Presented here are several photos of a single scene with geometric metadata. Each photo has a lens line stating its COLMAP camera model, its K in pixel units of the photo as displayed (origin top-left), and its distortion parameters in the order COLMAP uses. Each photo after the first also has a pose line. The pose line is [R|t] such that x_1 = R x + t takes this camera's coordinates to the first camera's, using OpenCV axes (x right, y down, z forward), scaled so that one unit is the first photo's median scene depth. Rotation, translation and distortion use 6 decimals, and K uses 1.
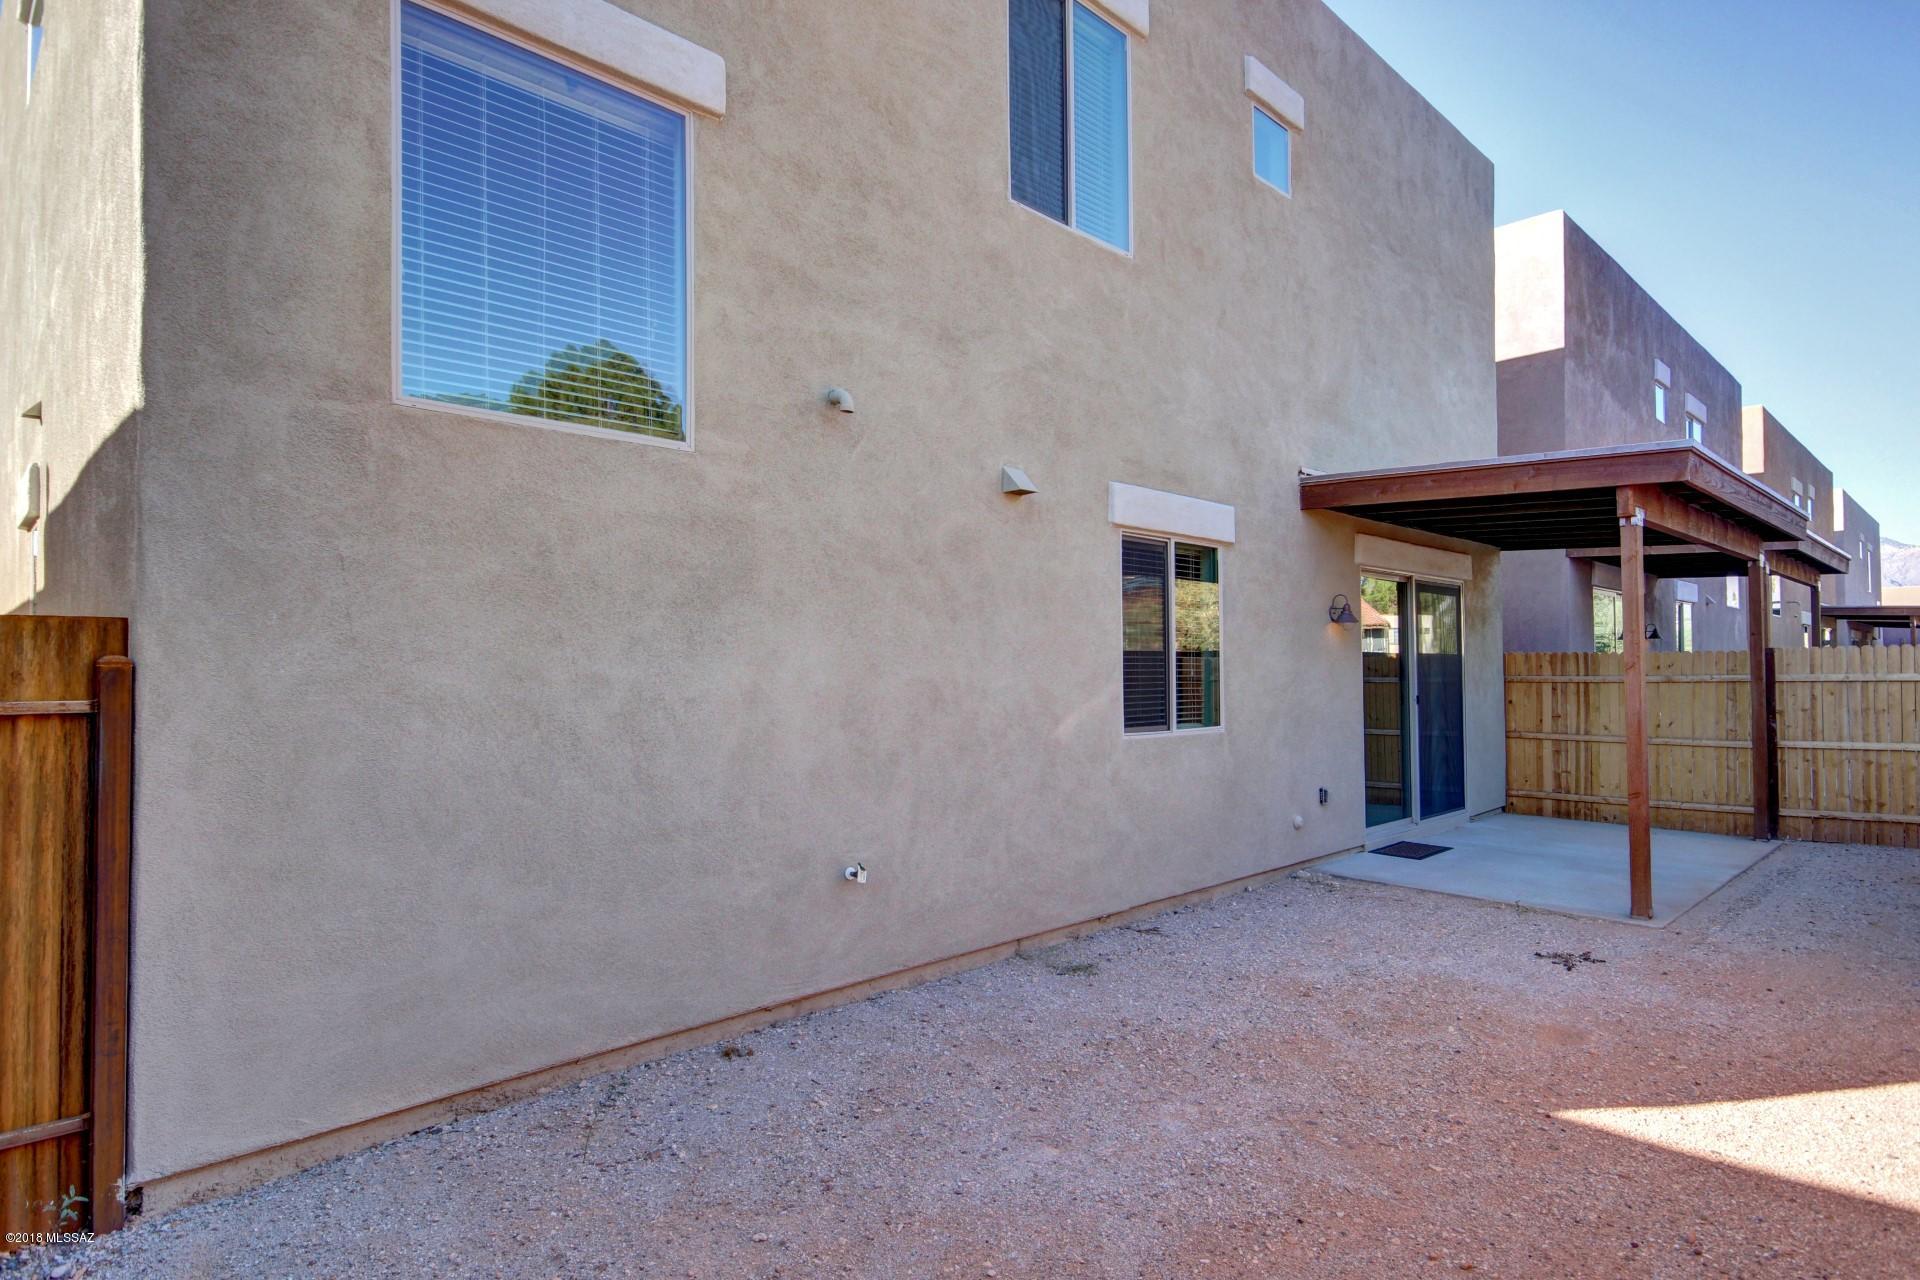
lens RADIAL K [[1092.2, 0, 962.5], [0, 1092.2, 640.1], [0, 0, 1]] dist [0.002700, 0.000945]
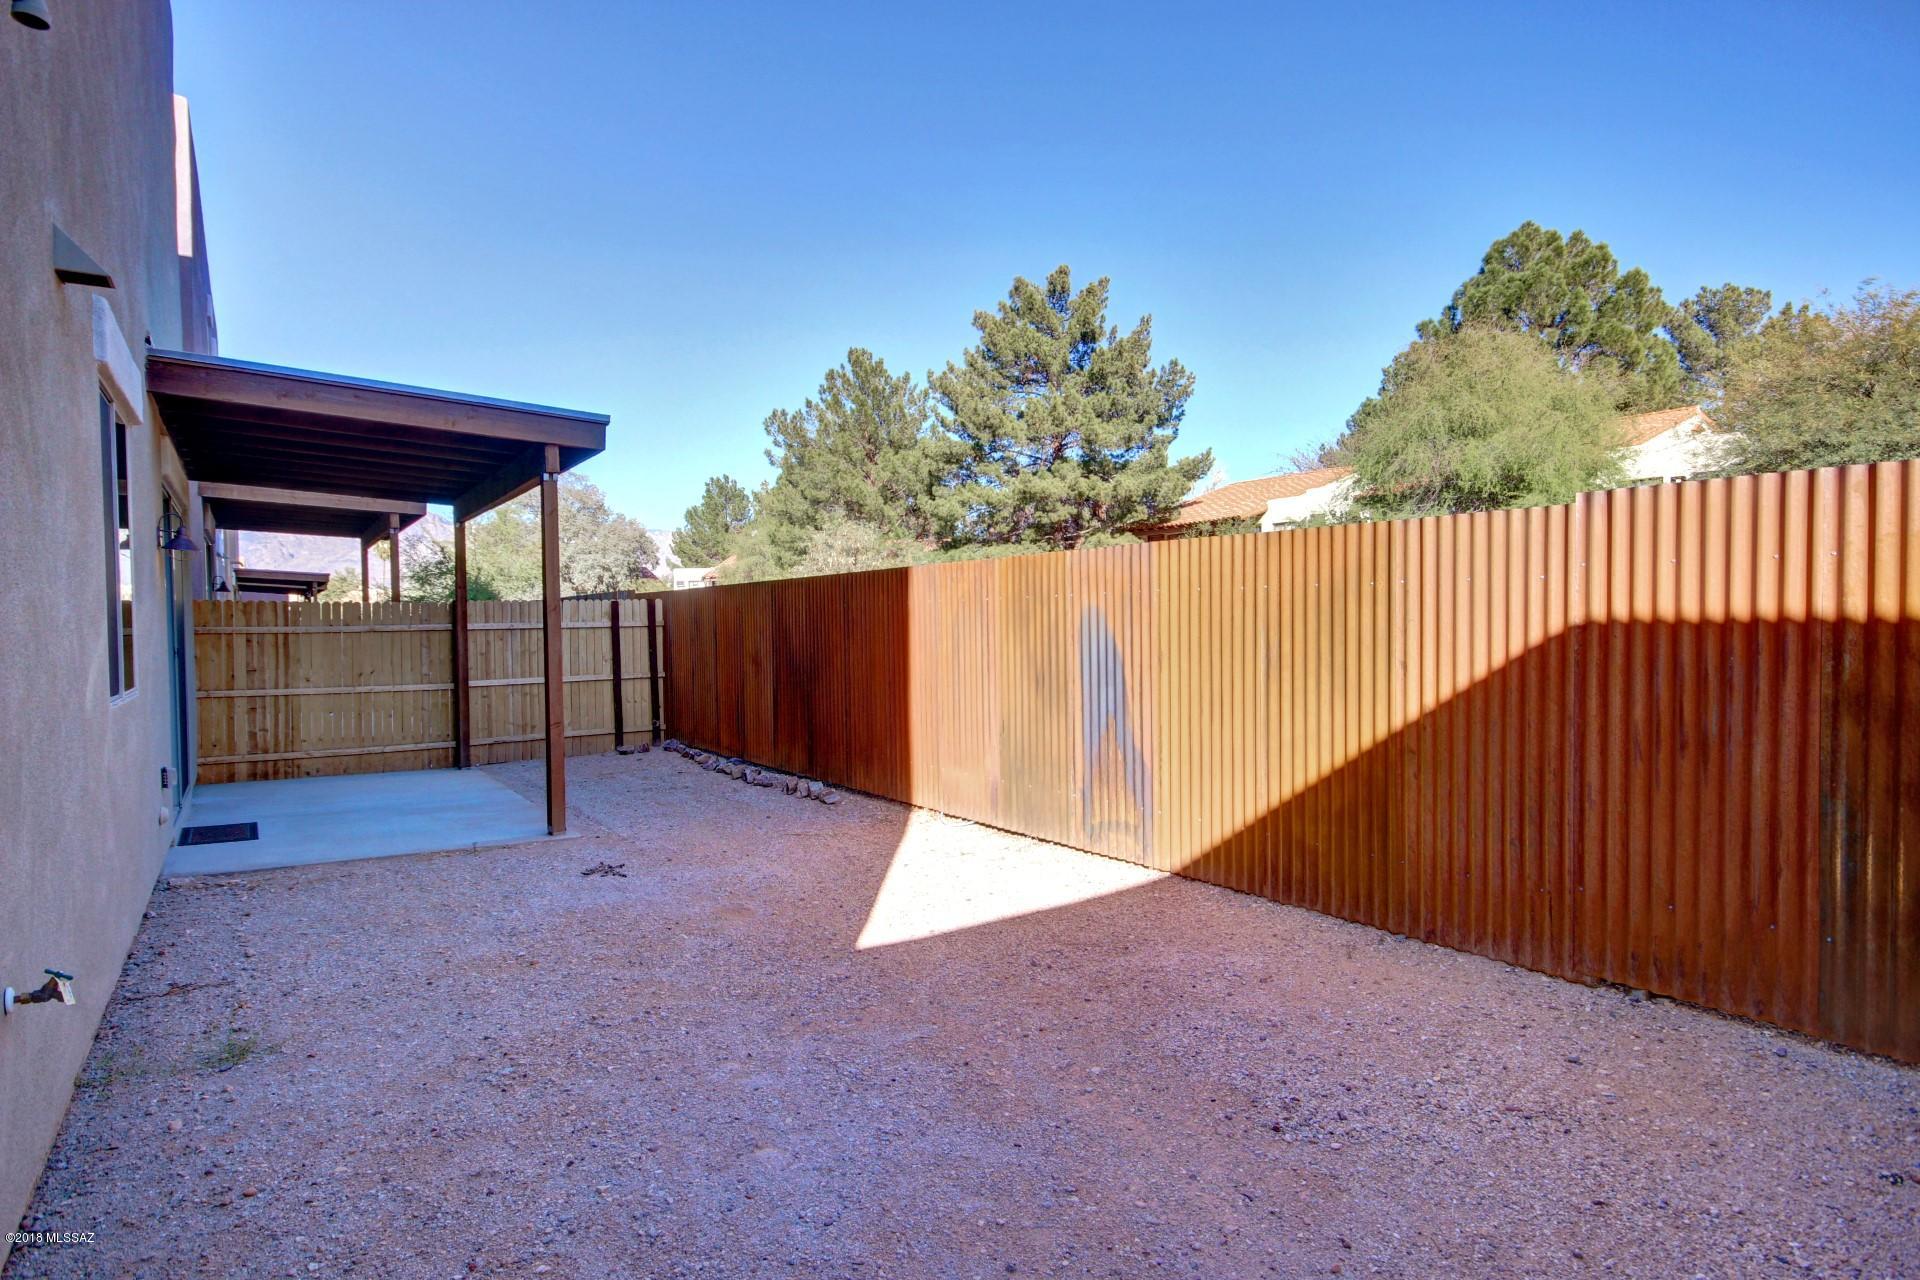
lens RADIAL K [[1092.2, 0, 962.7], [0, 1092.2, 653.3], [0, 0, 1]] dist [0.002700, 0.000945]
pose [[0.141509, -0.021236, 0.989709, -0.427098], [-0.017223, 0.999566, 0.023910, 0.035641], [-0.989787, -0.020429, 0.141081, 0.436943]]
